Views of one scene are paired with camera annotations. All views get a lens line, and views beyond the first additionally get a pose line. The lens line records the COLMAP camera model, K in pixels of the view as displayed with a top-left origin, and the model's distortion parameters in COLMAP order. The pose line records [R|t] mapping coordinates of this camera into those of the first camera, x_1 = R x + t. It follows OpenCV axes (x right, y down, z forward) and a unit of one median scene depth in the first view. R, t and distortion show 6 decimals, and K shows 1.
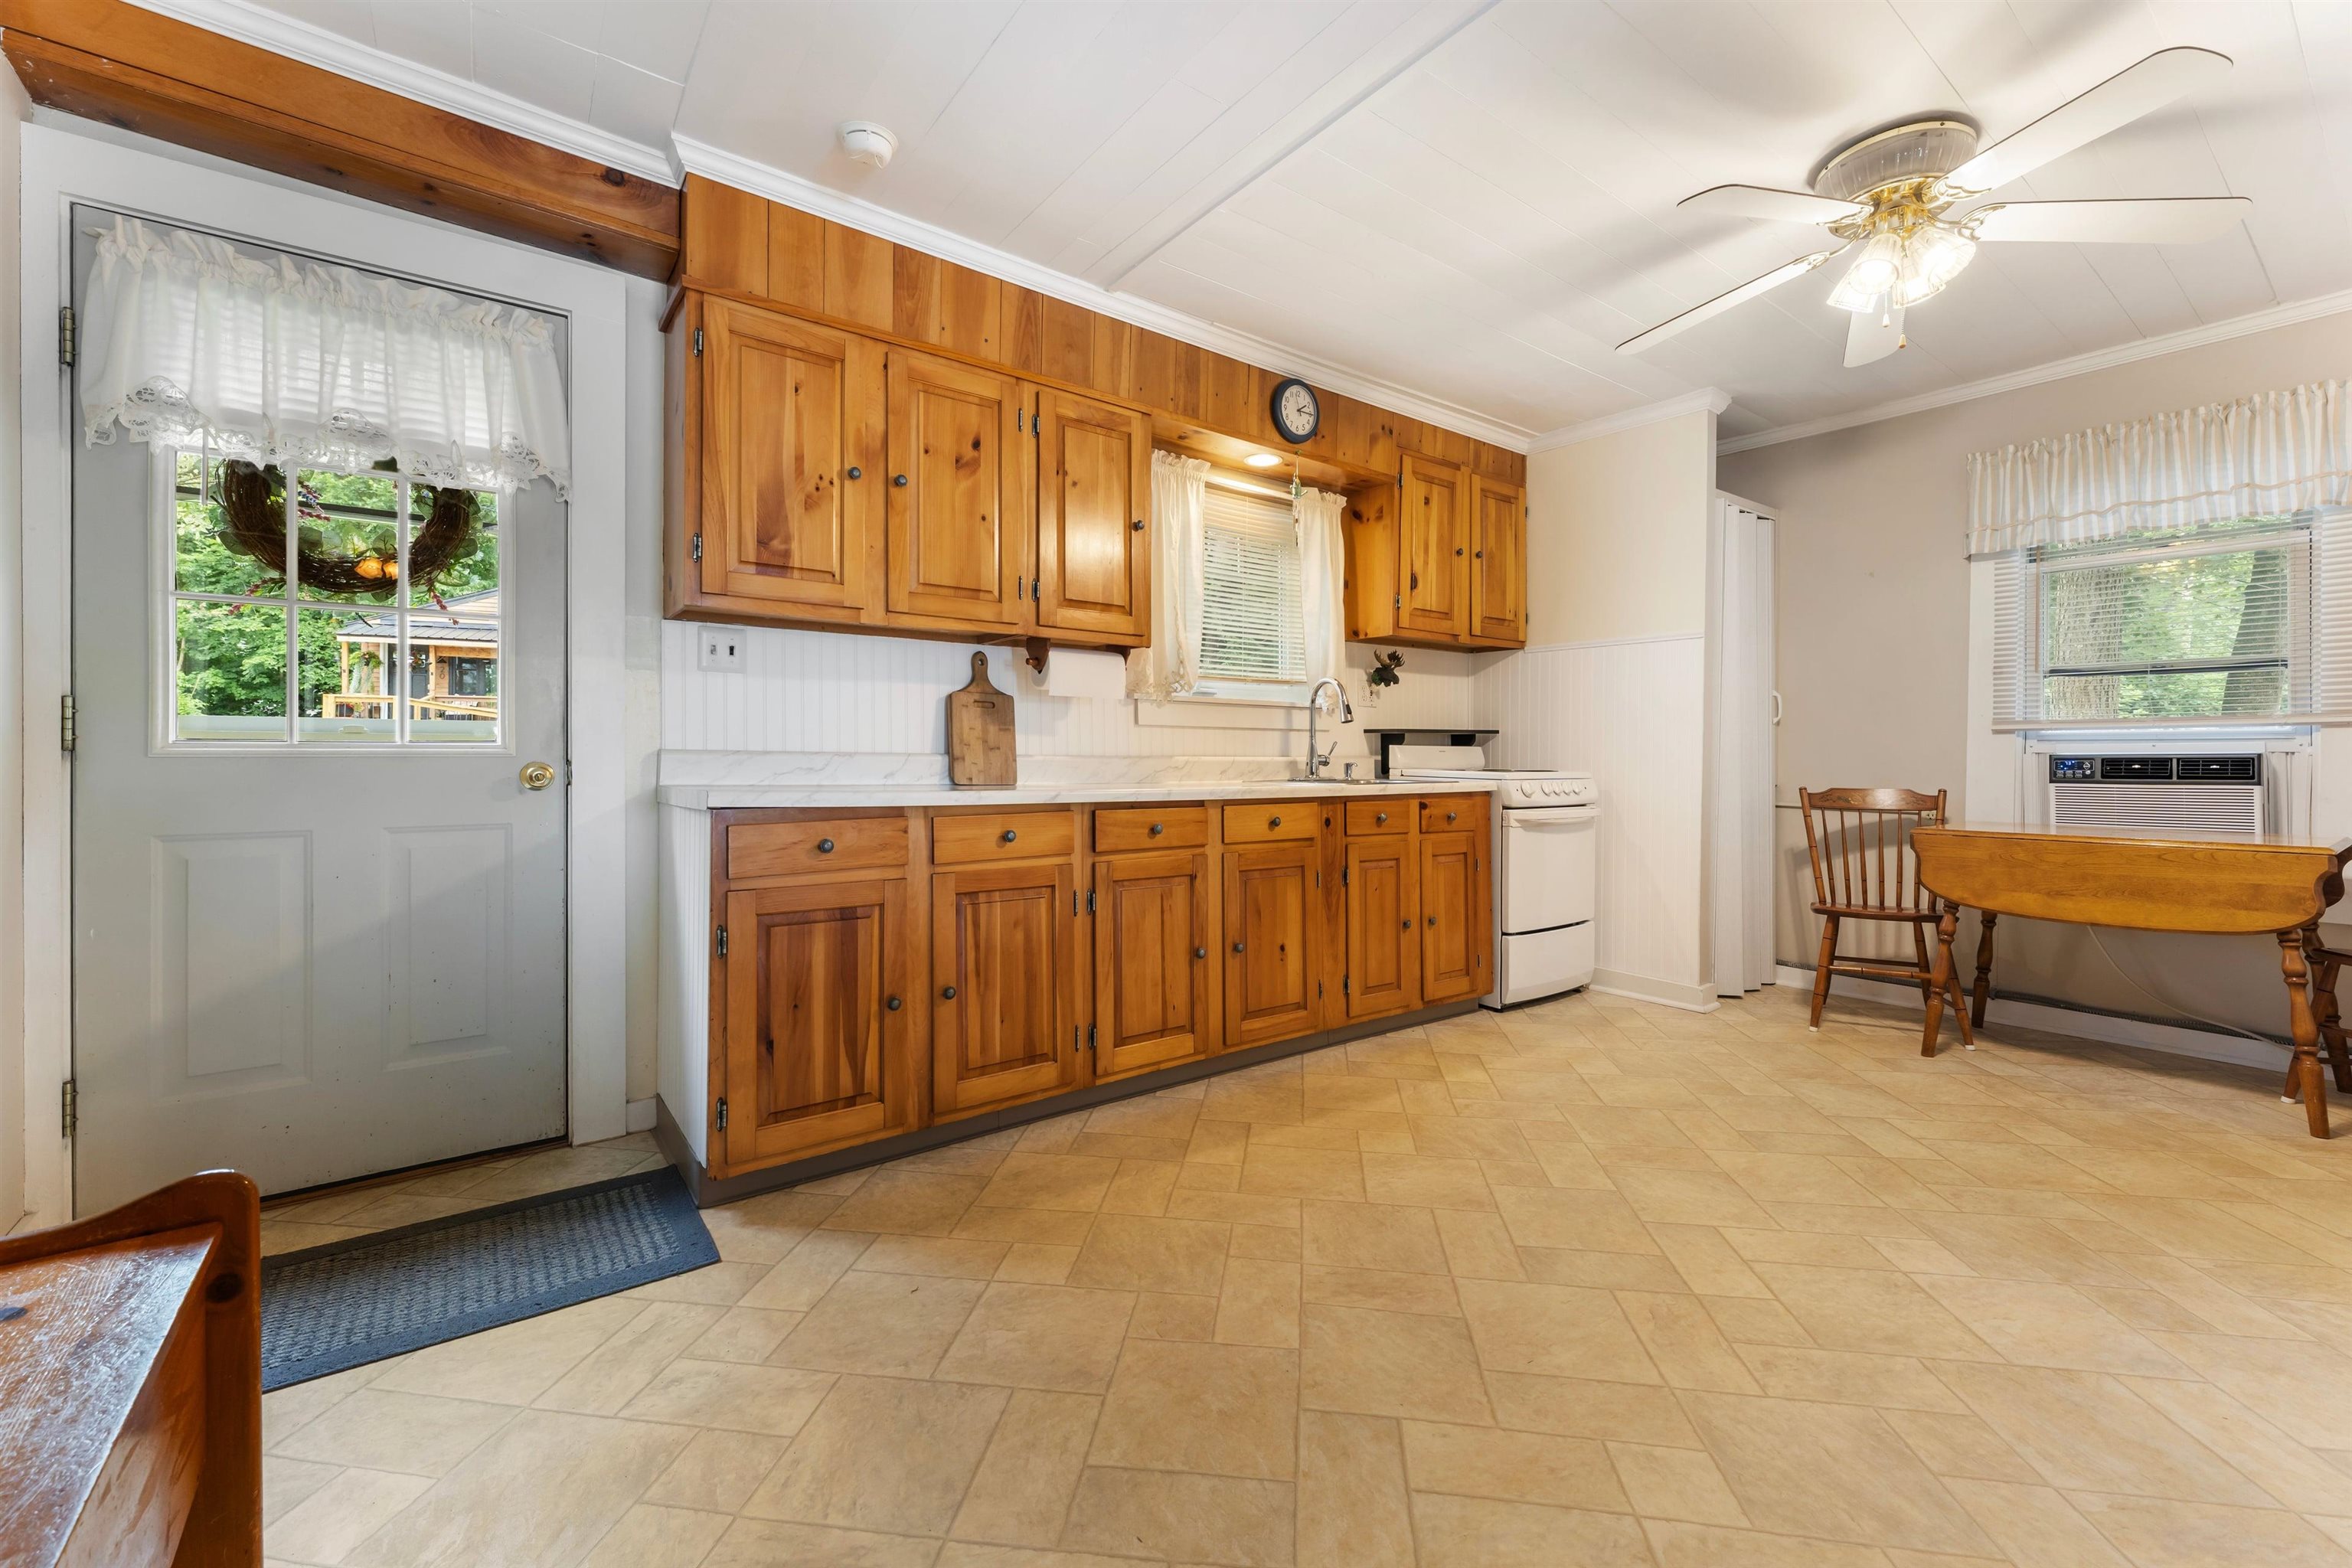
lens RADIAL K [[941.5, 0, 1167.7], [0, 941.5, 724.1], [0, 0, 1]] dist [-0.000388, -0.001584]
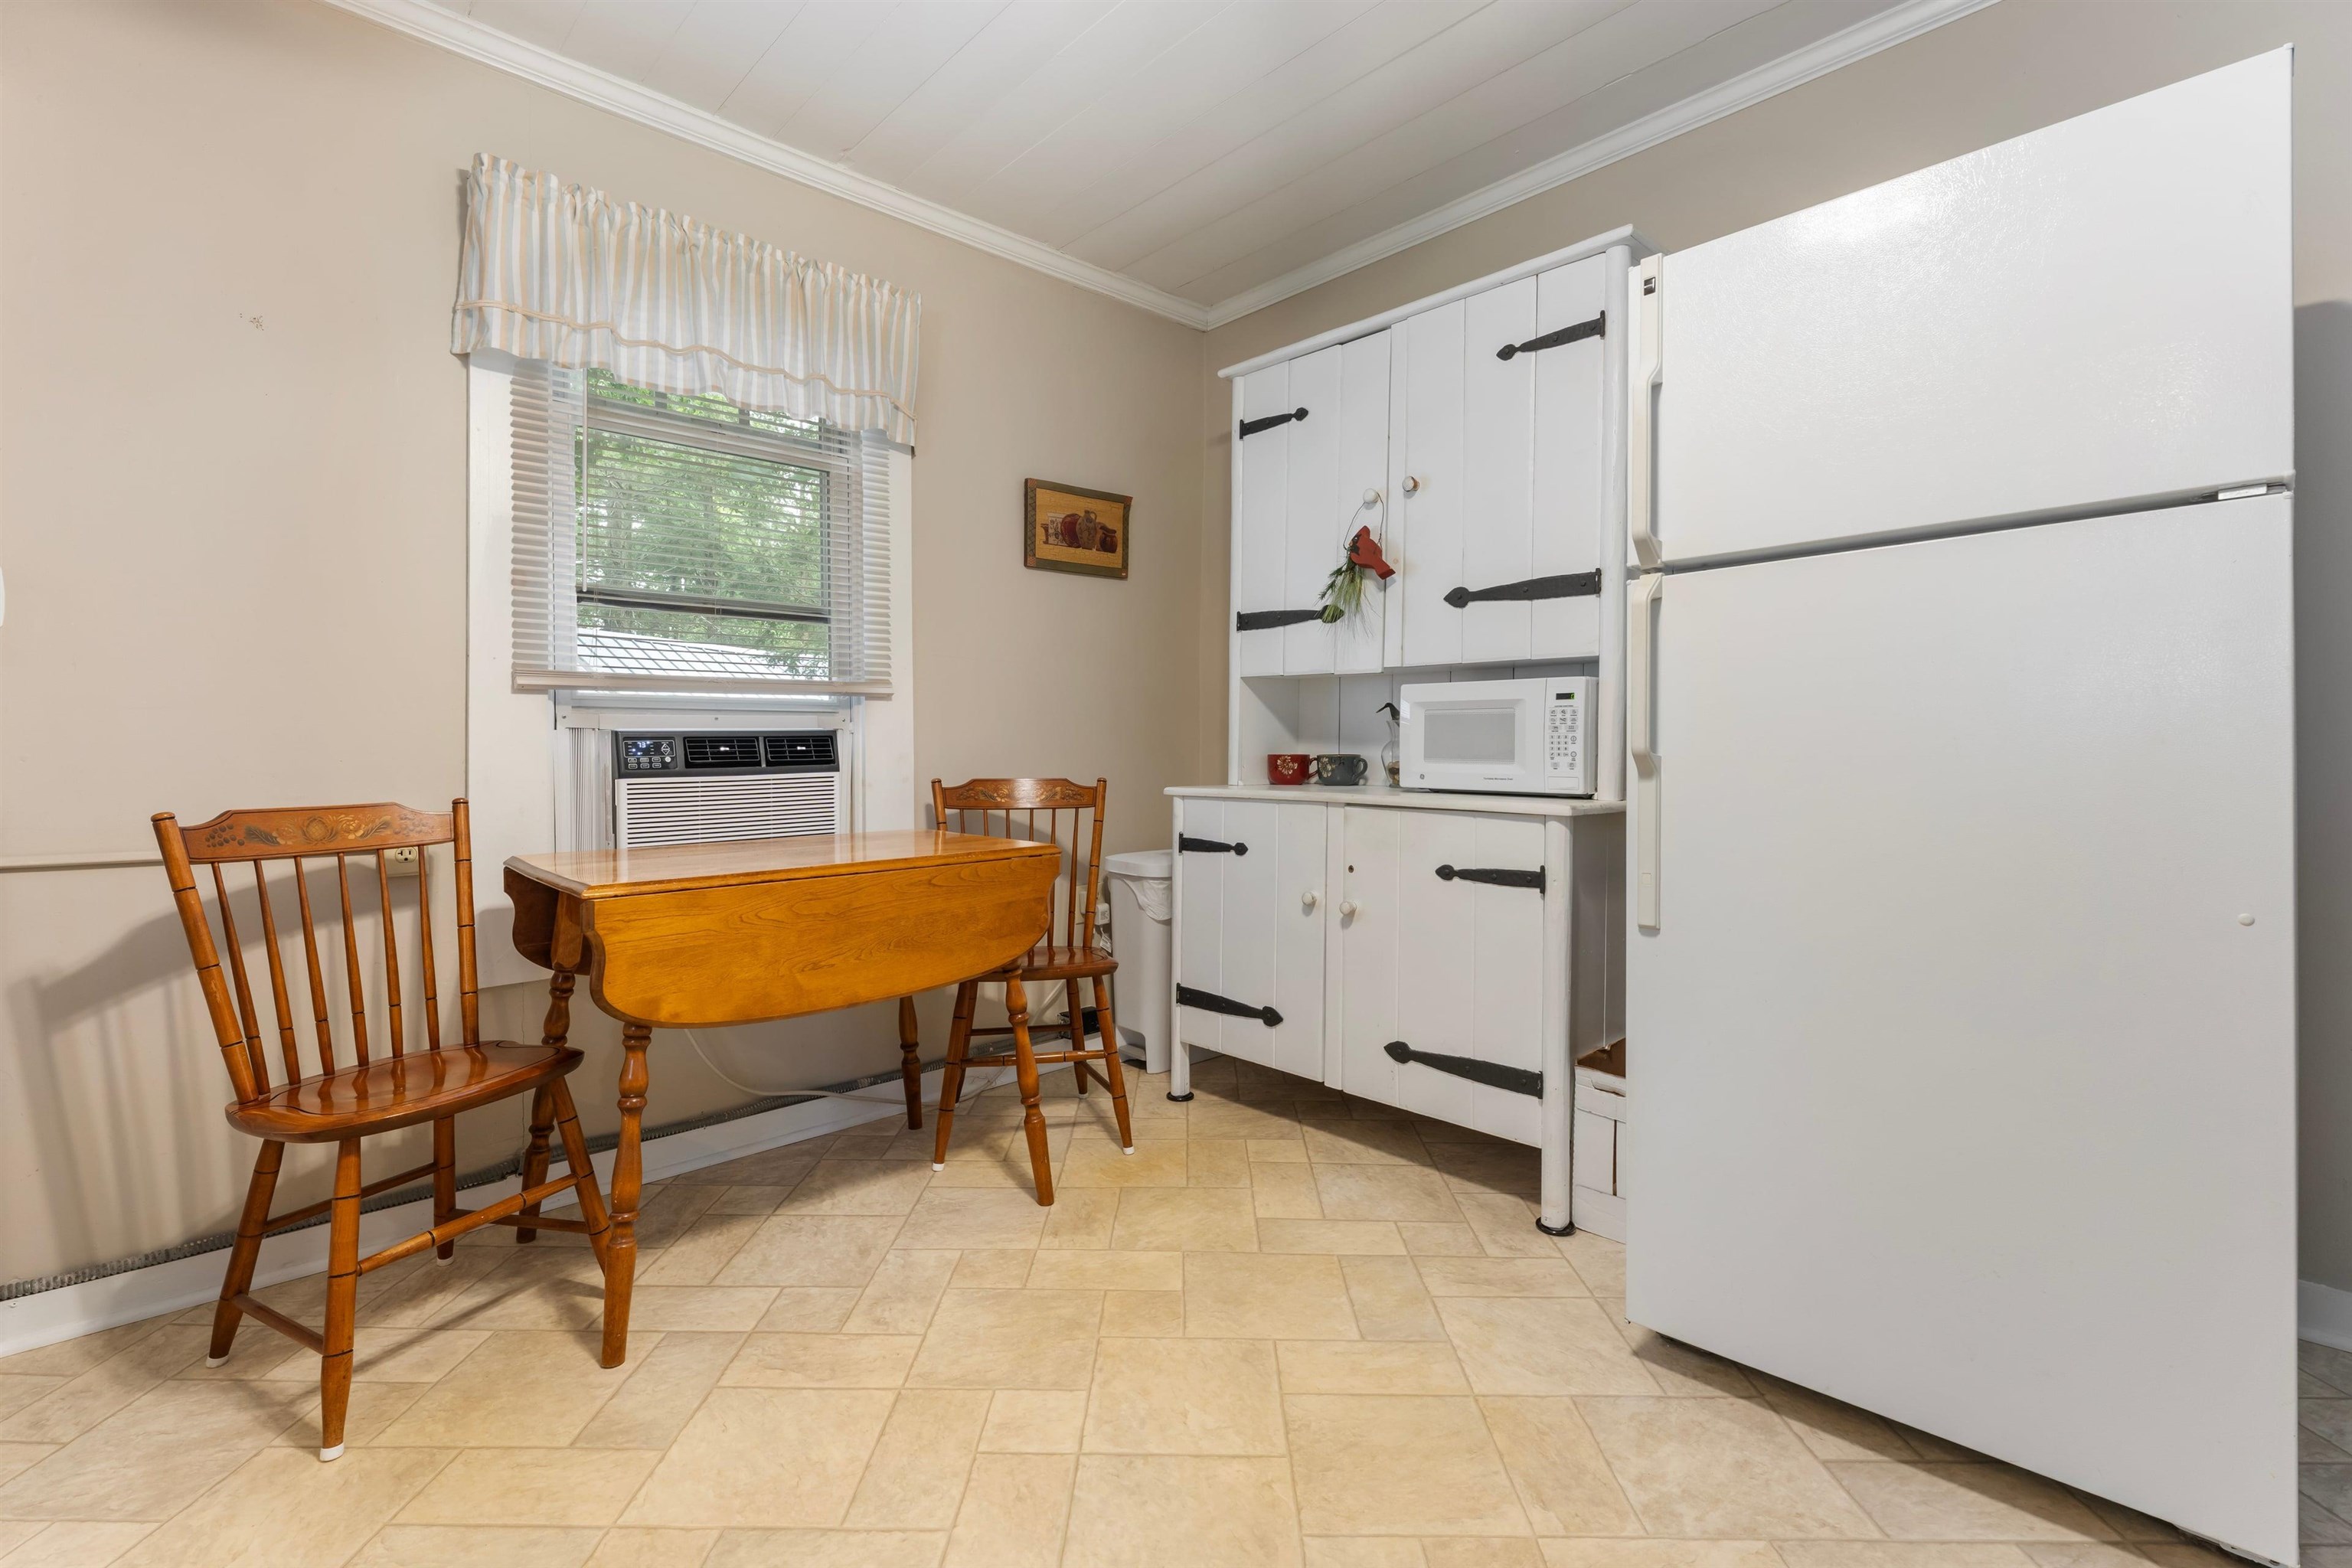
lens RADIAL K [[1053.0, 0, 1168.6], [0, 1053.0, 764.1], [0, 0, 1]] dist [-0.003223, -0.000005]
pose [[-0.119039, -0.021860, 0.992649, 0.260414], [-0.031493, 0.999338, 0.018231, 0.033975], [-0.992390, -0.029091, -0.119648, 0.808932]]
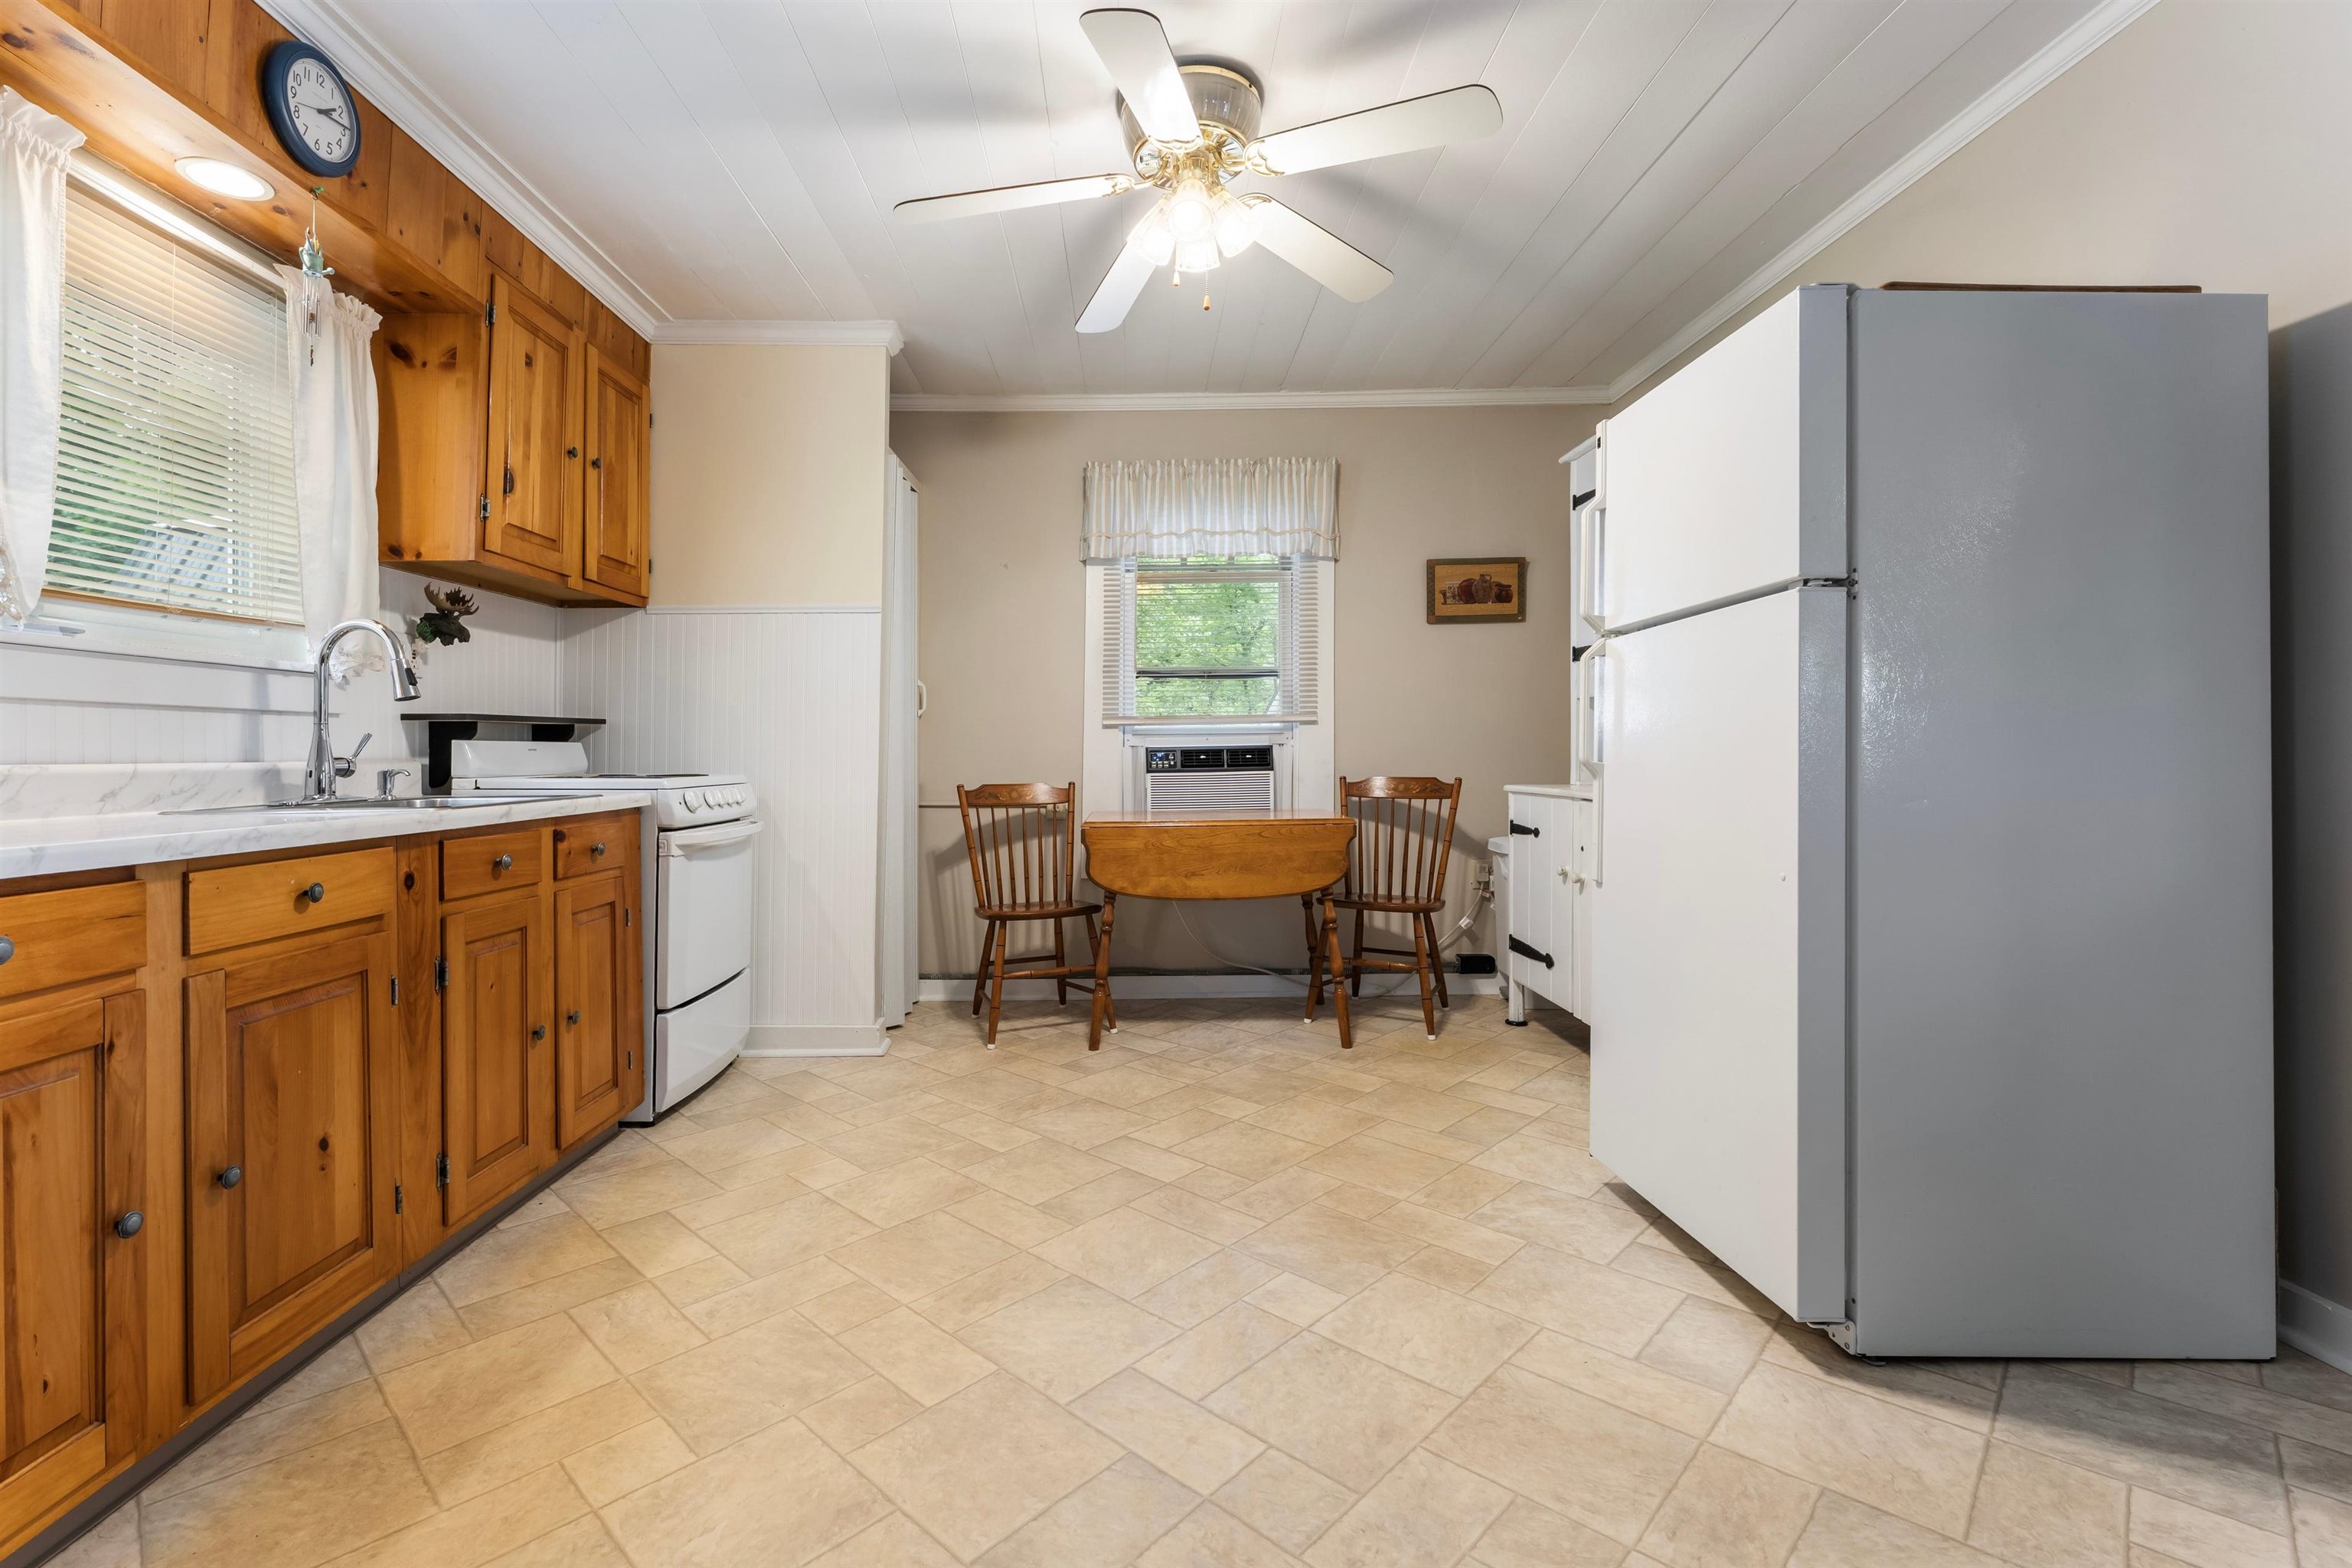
lens RADIAL K [[1040.8, 0, 1113.1], [0, 1040.8, 727.1], [0, 0, 1]] dist [0.000147, -0.001176]
pose [[0.600253, 0.008708, 0.799763, -0.068840], [-0.014502, 0.999895, -0.000003, 0.010236], [-0.799679, -0.011597, 0.600316, 0.329645]]
